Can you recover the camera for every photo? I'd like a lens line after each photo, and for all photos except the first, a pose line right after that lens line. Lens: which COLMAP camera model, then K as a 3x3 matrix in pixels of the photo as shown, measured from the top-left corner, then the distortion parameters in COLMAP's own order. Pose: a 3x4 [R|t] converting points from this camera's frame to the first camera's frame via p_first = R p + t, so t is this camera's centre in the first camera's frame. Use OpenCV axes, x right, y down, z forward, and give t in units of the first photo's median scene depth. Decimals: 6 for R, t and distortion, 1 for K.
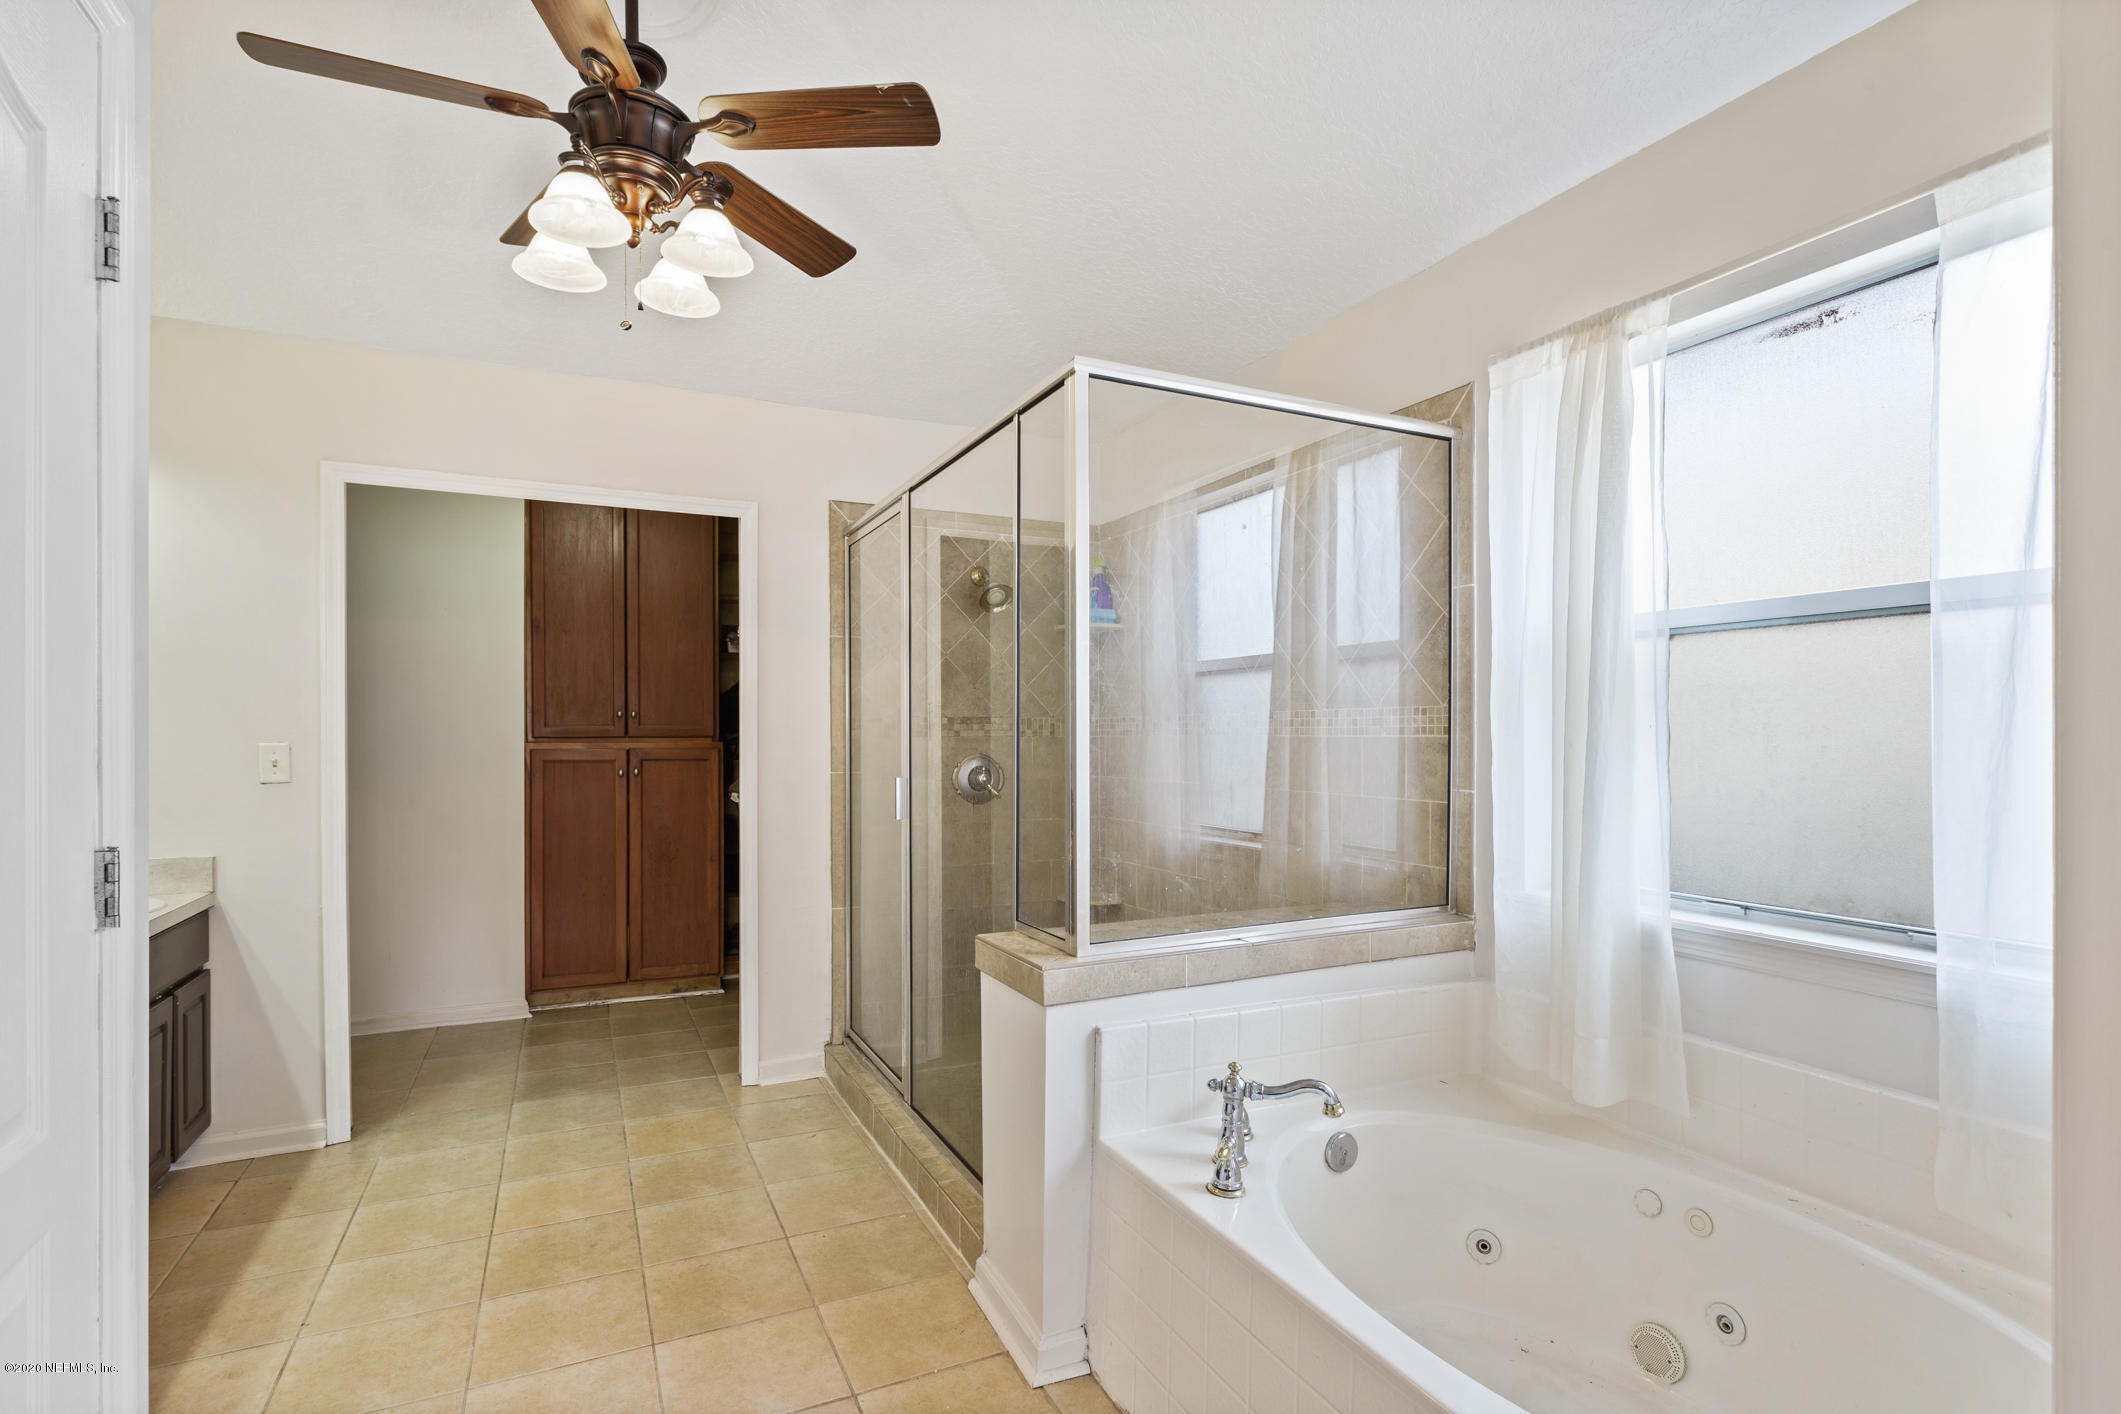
lens RADIAL K [[1015.1, 0, 1051.2], [0, 1015.1, 721.6], [0, 0, 1]] dist [-0.001776, 0.000020]
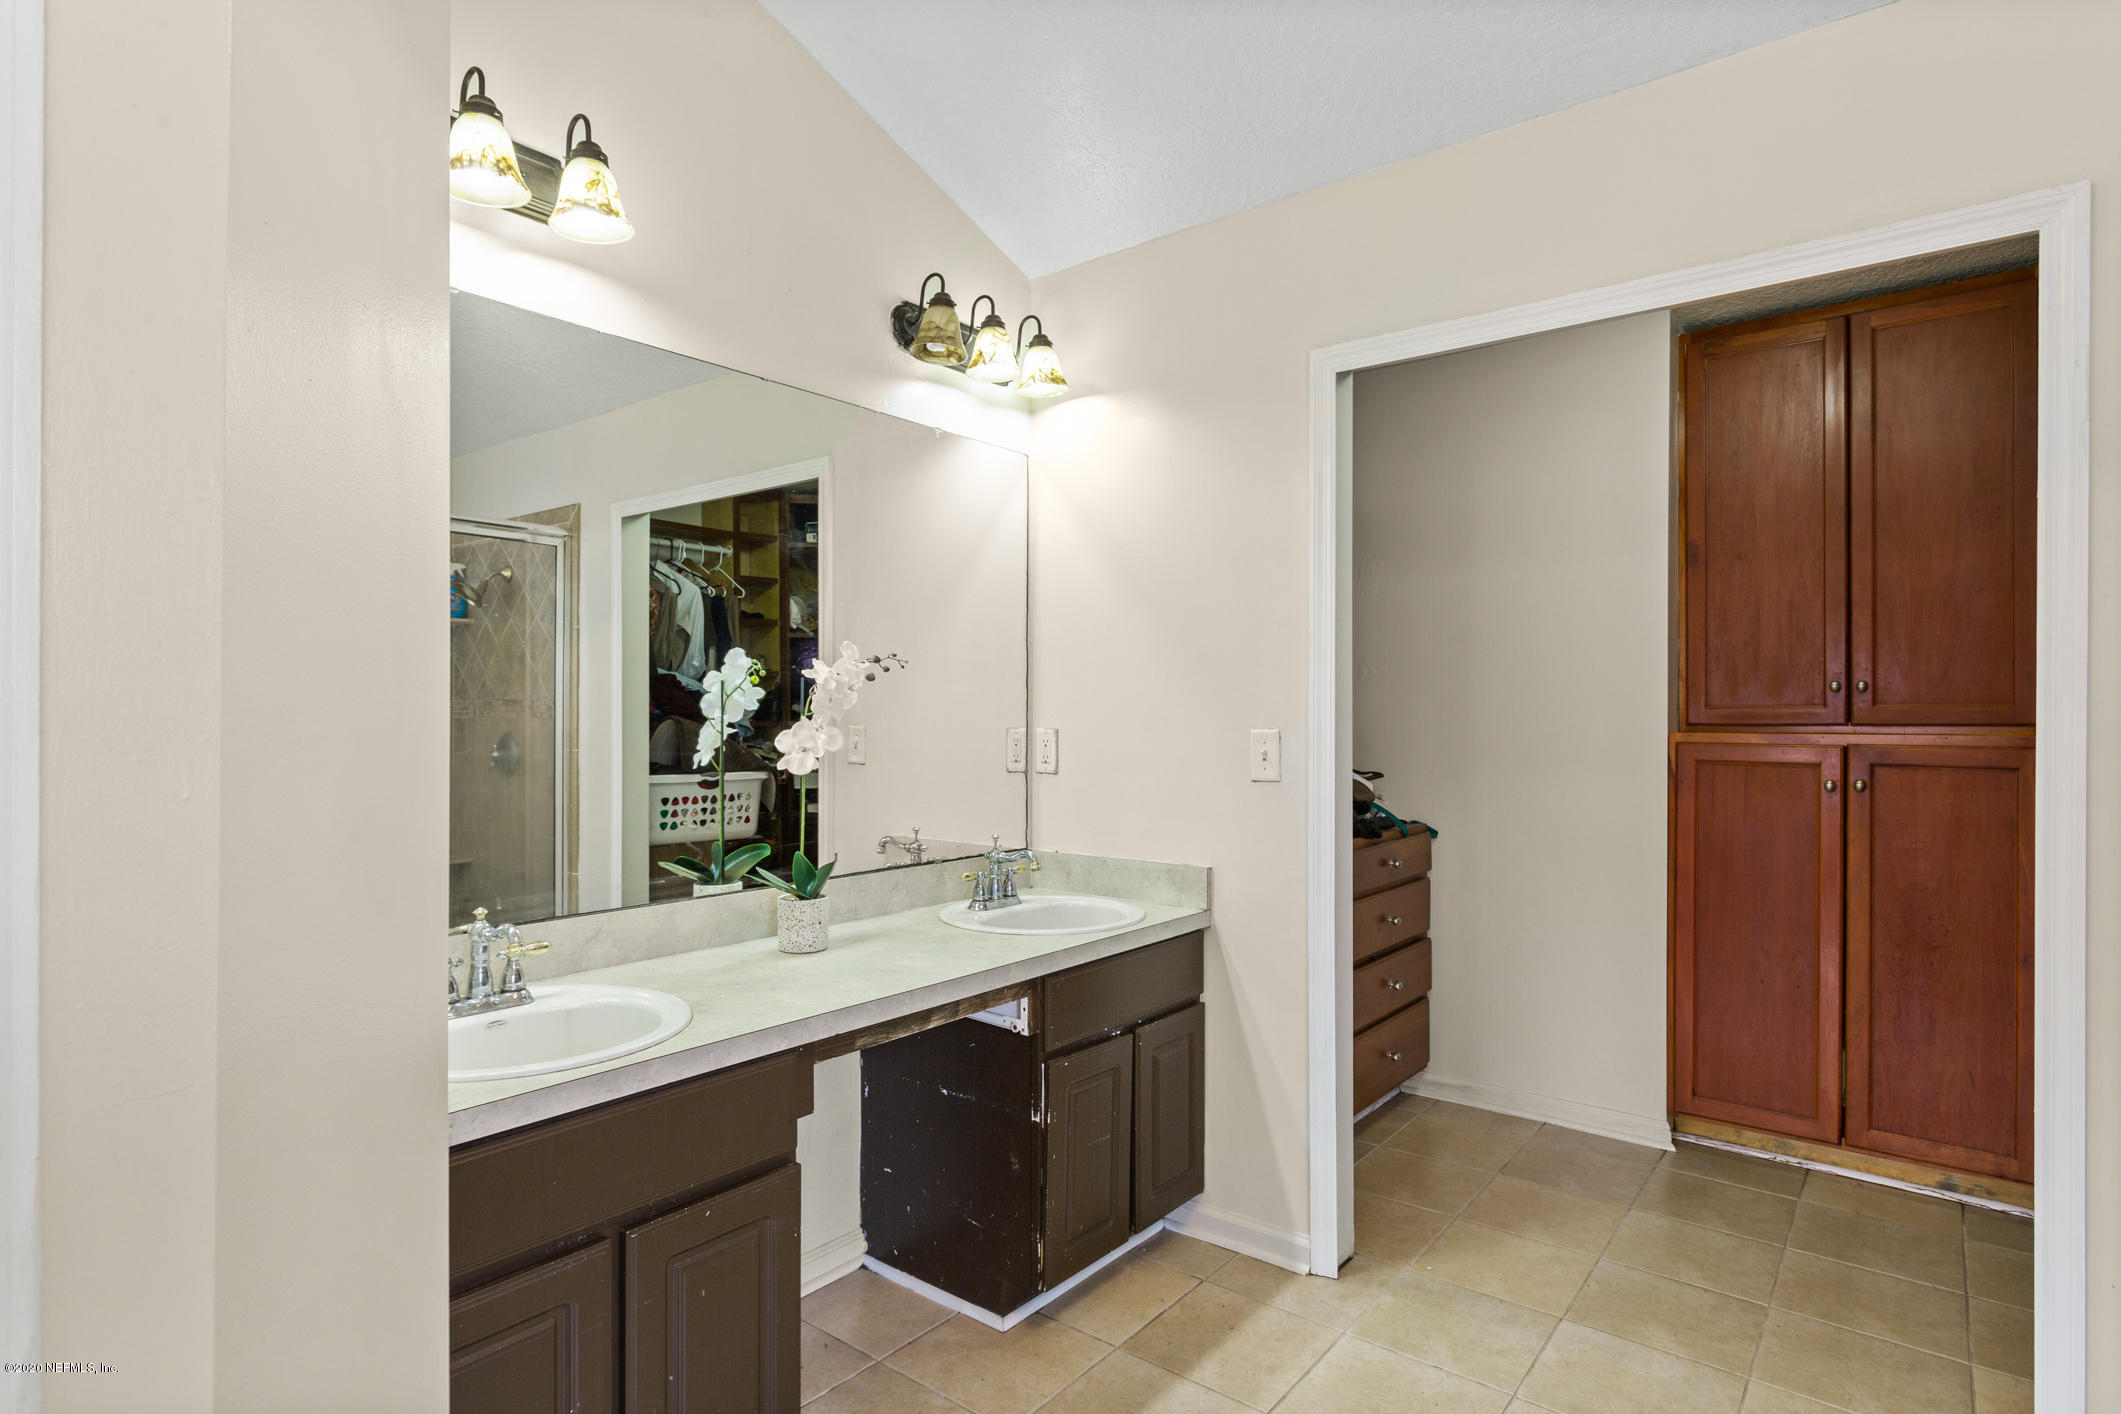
lens RADIAL K [[1112.8, 0, 1041.2], [0, 1112.8, 713.1], [0, 0, 1]] dist [-0.000802, 0.001452]
pose [[0.438461, 0.000369, -0.898750, -0.046130], [0.008935, 0.999949, 0.004769, 0.001430], [0.898706, -0.010121, 0.438435, 0.316371]]
